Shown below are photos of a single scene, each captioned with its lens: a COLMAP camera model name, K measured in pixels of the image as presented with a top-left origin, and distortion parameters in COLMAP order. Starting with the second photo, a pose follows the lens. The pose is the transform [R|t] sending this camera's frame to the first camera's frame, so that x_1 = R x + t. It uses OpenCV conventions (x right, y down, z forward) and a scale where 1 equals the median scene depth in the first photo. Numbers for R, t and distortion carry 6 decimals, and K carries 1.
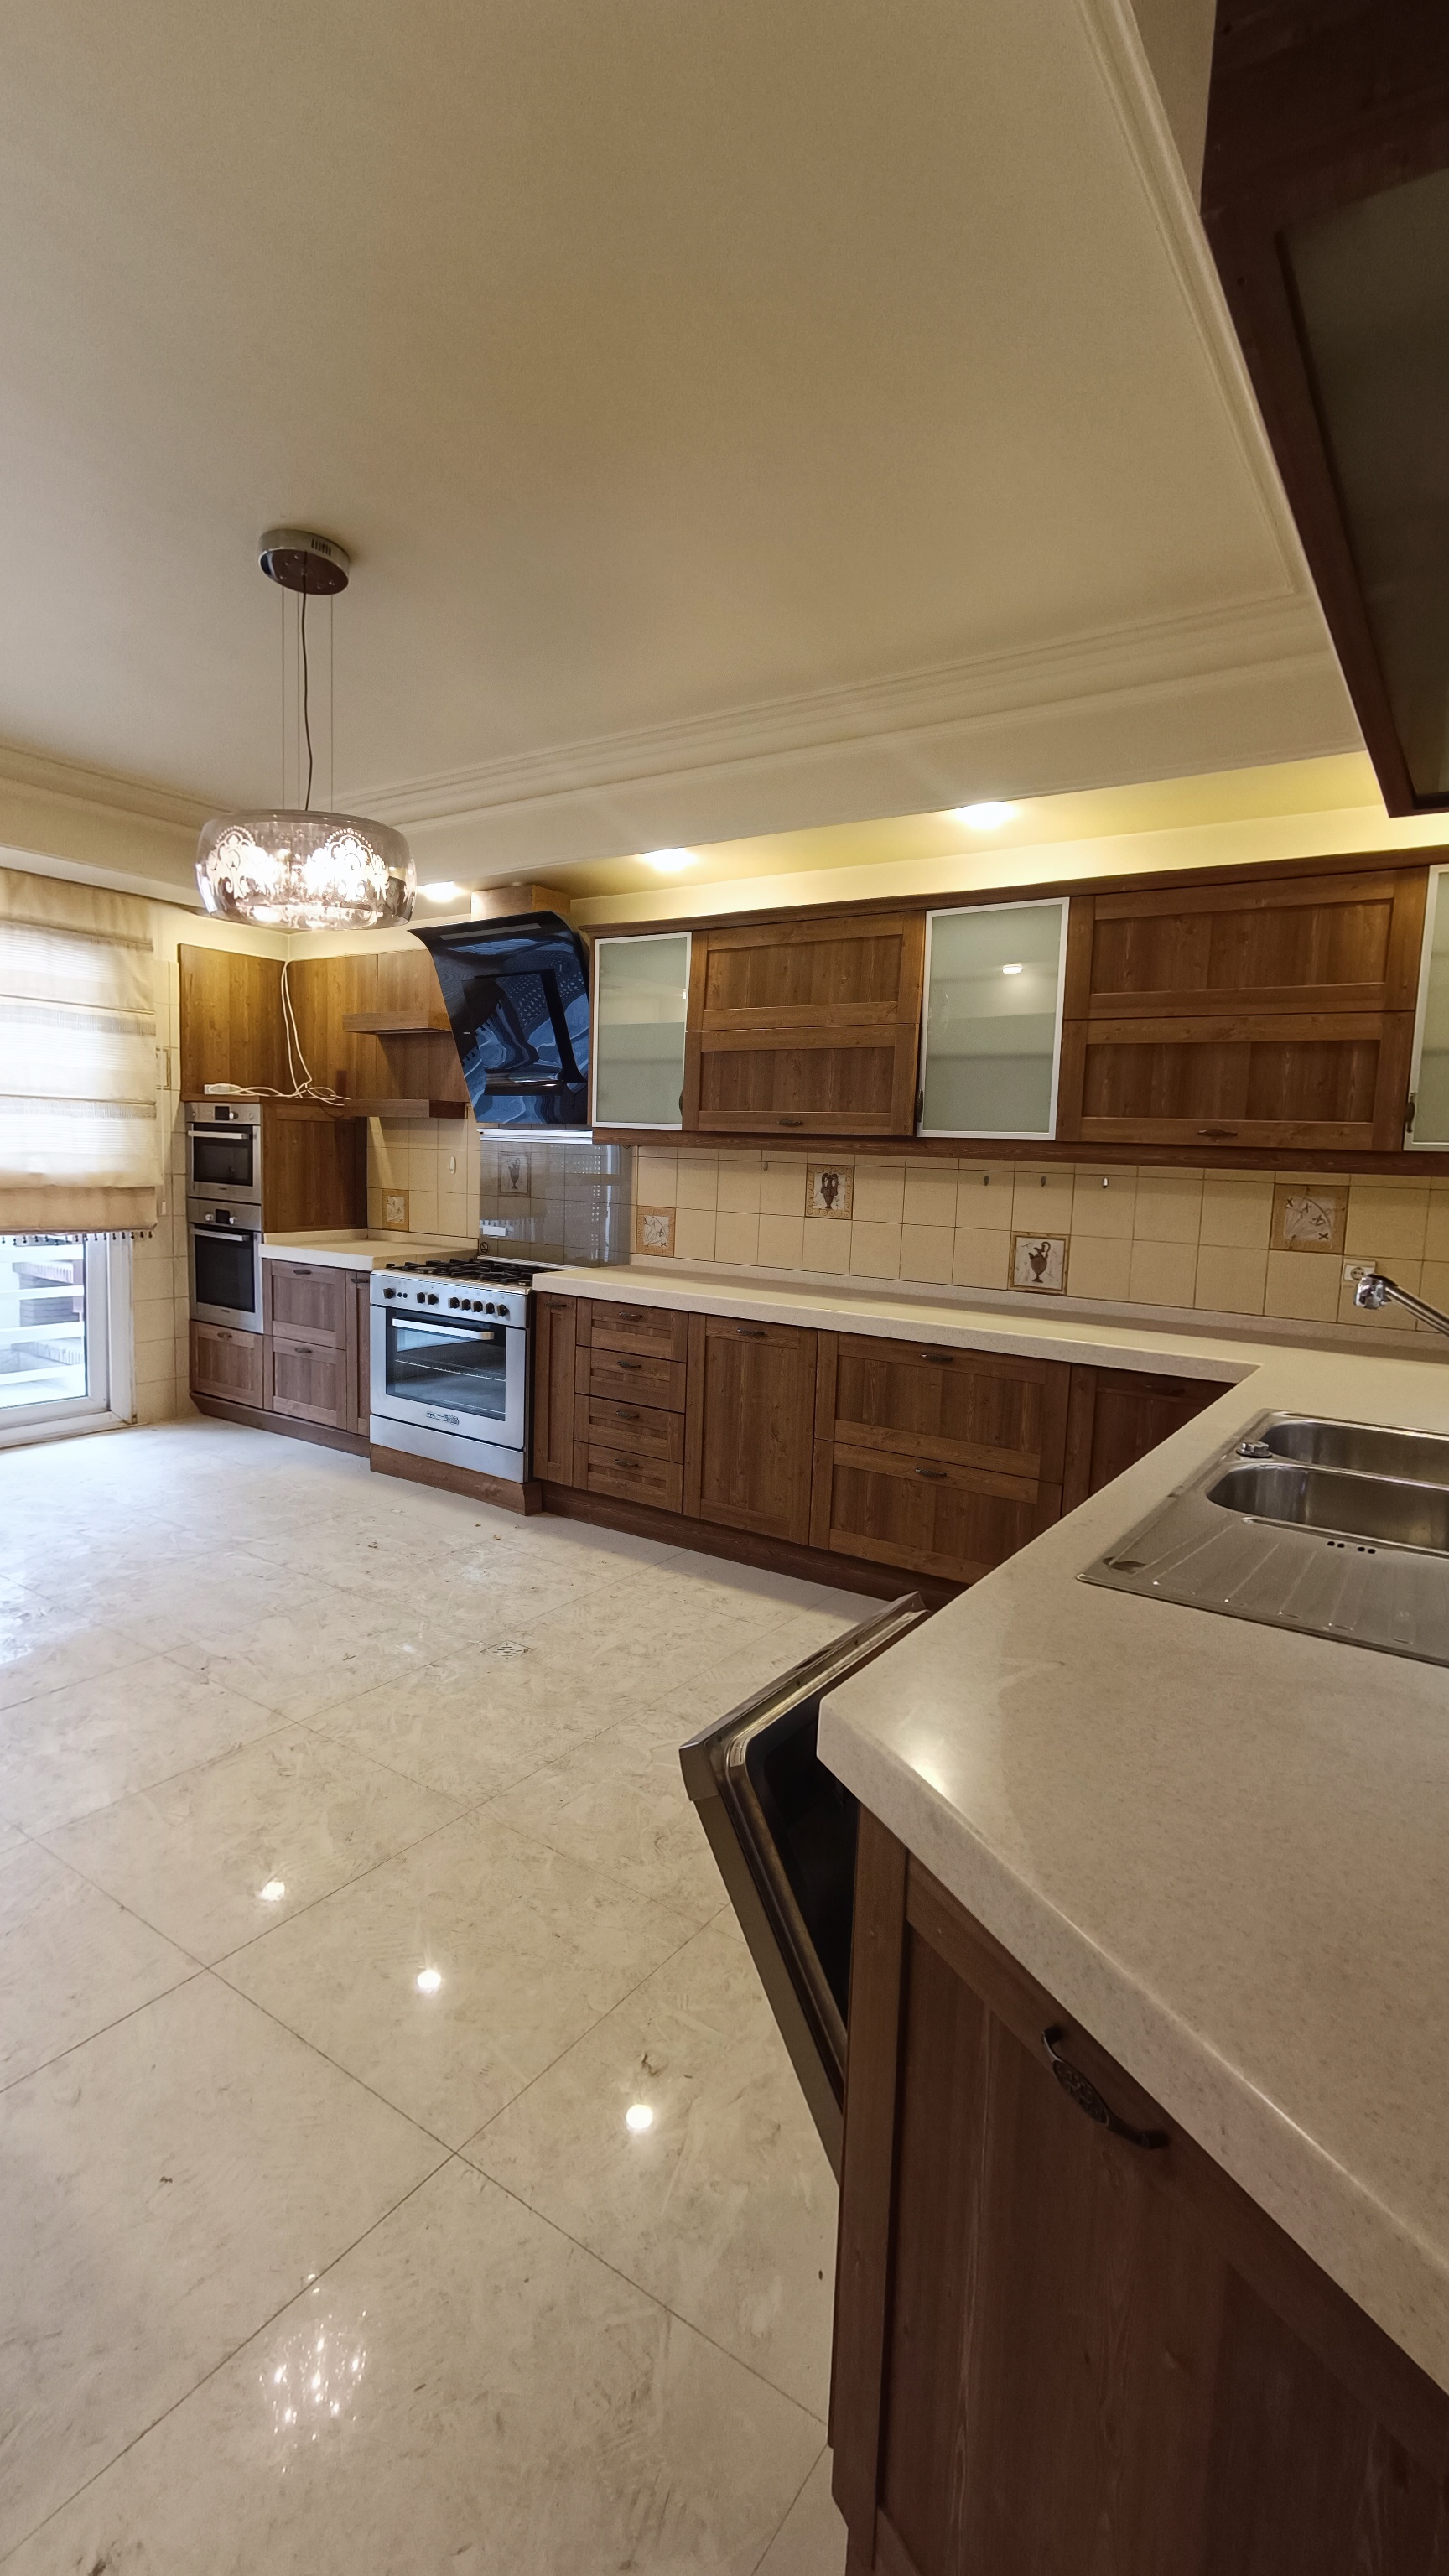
lens RADIAL K [[1163.5, 0, 721.0], [0, 1163.5, 1283.0], [0, 0, 1]] dist [-0.017257, 0.009012]
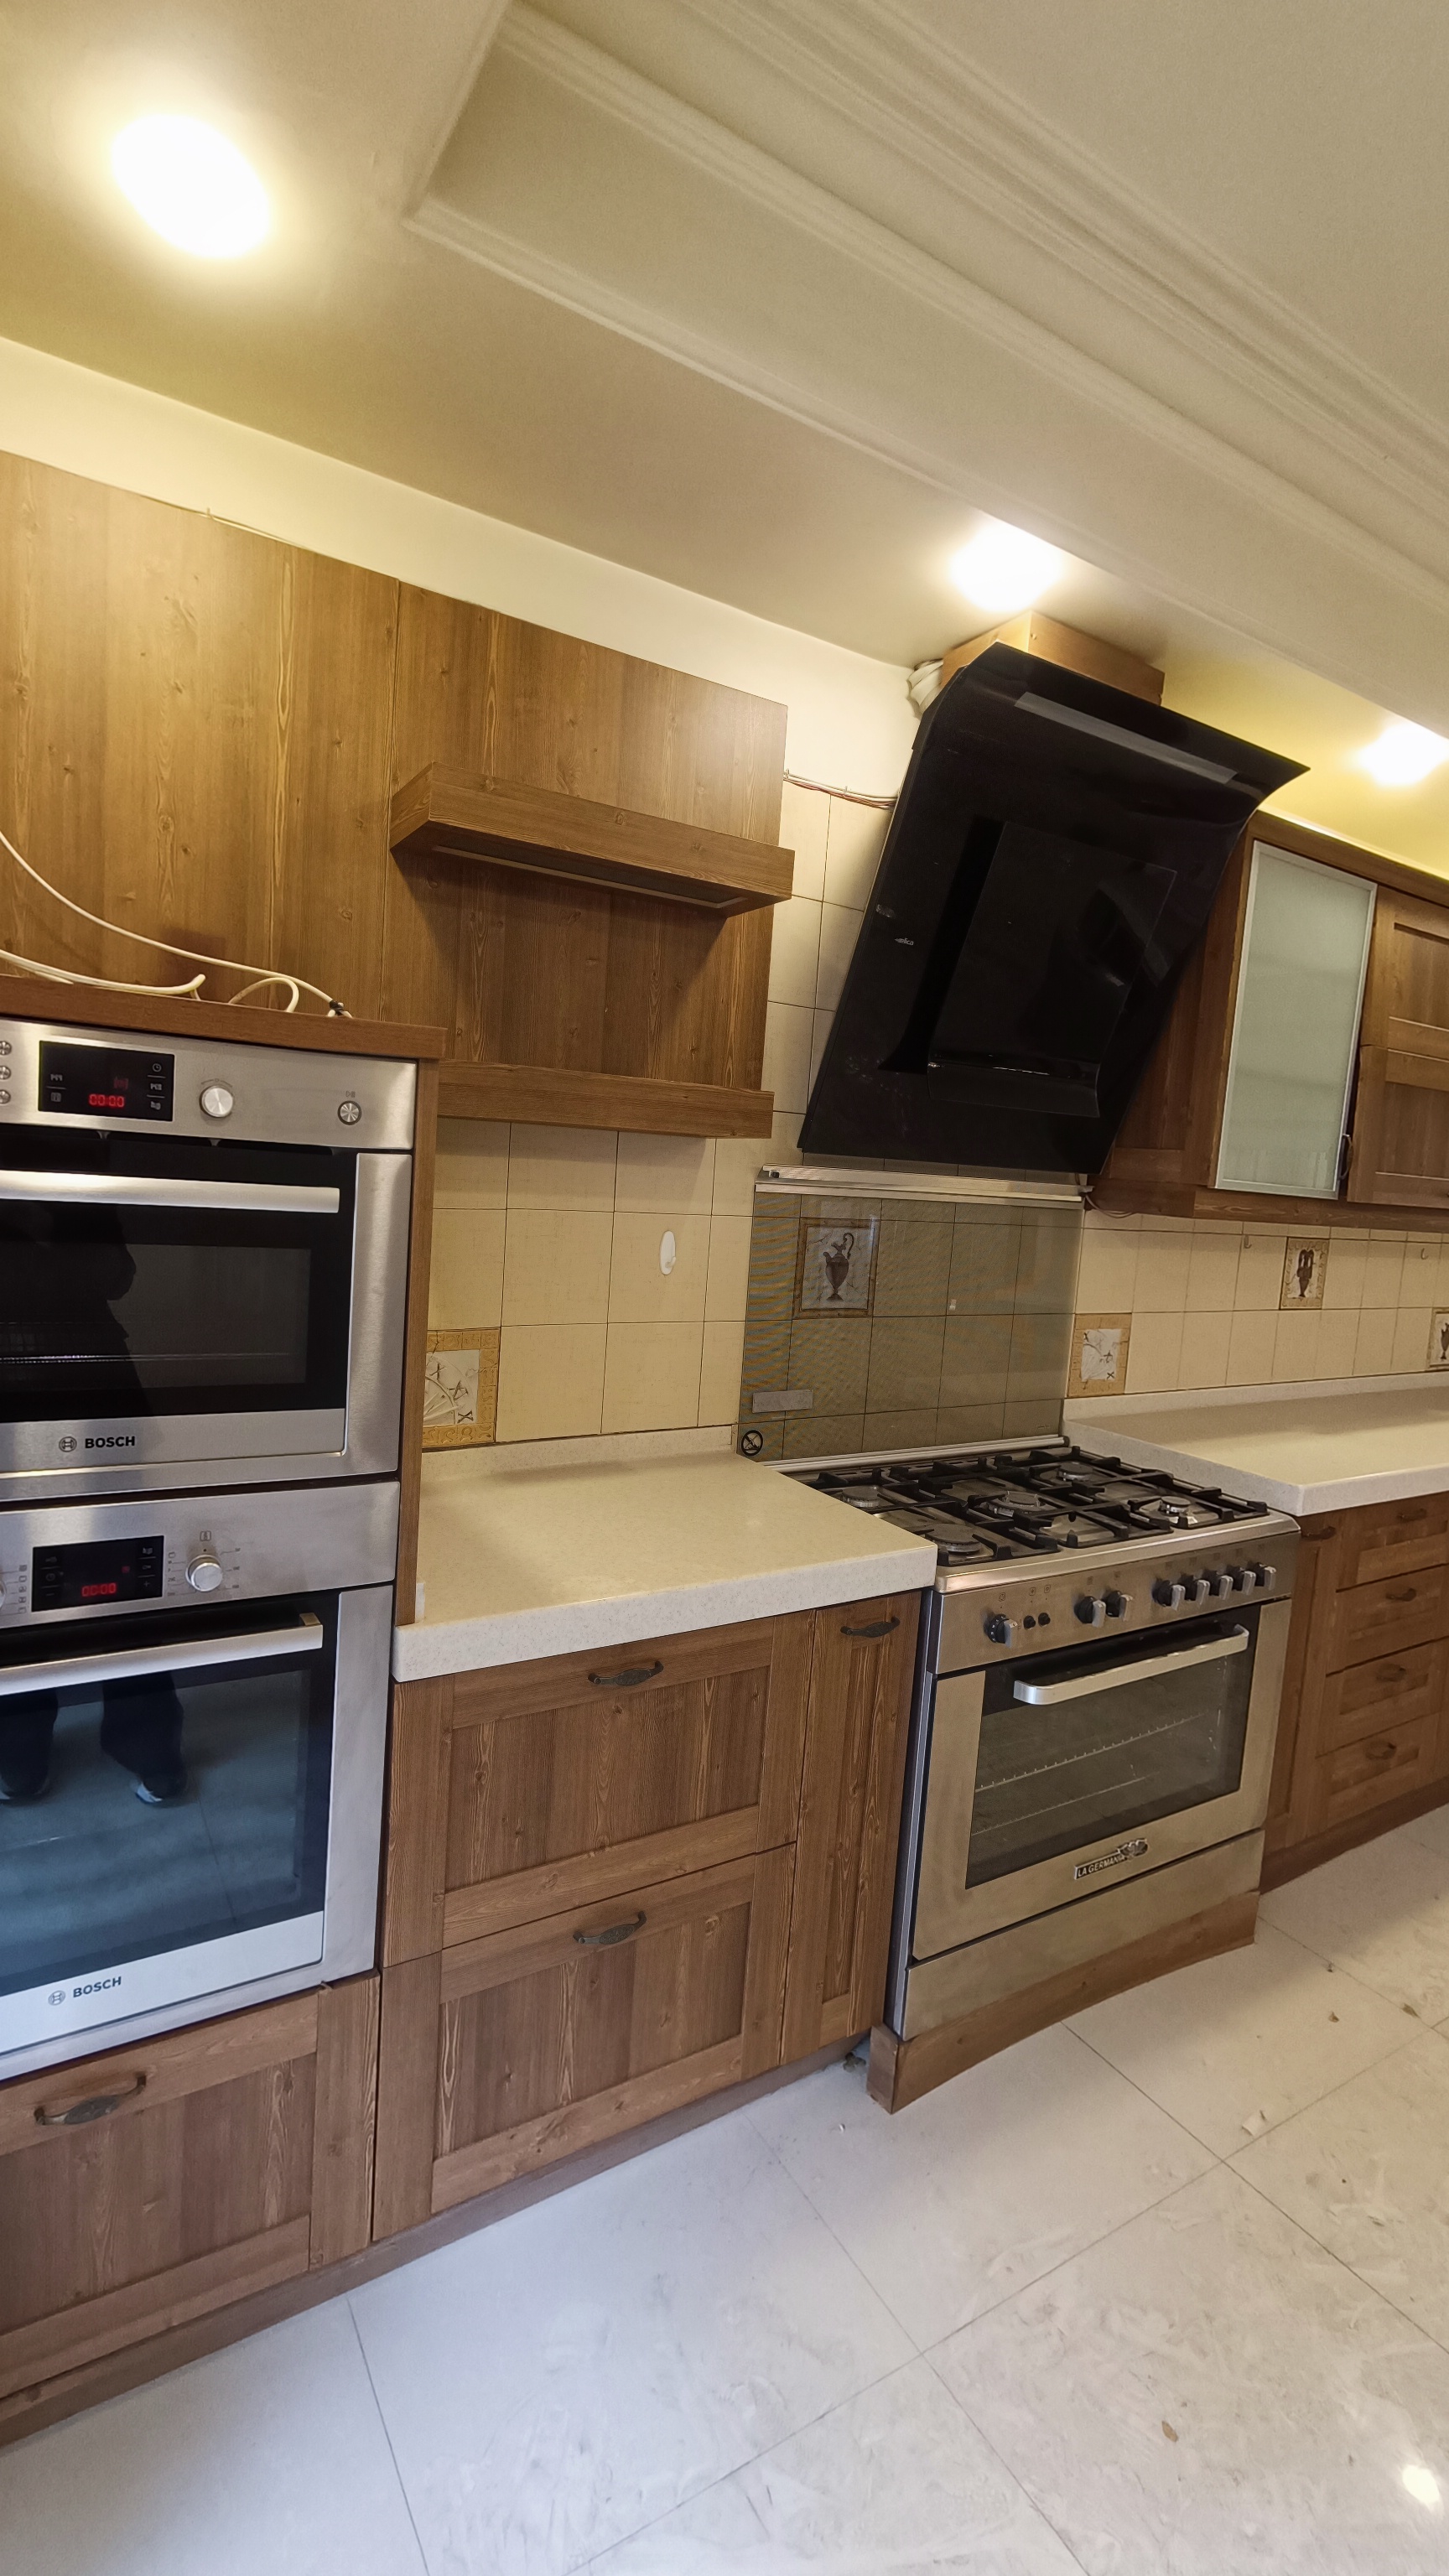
lens RADIAL K [[1163.5, 0, 721.0], [0, 1163.5, 1283.0], [0, 0, 1]] dist [-0.017257, 0.009012]
pose [[0.404417, -0.099189, 0.909180, -0.676232], [0.053948, 0.994958, 0.084550, -0.144036], [-0.912982, 0.014855, 0.407729, 0.962826]]
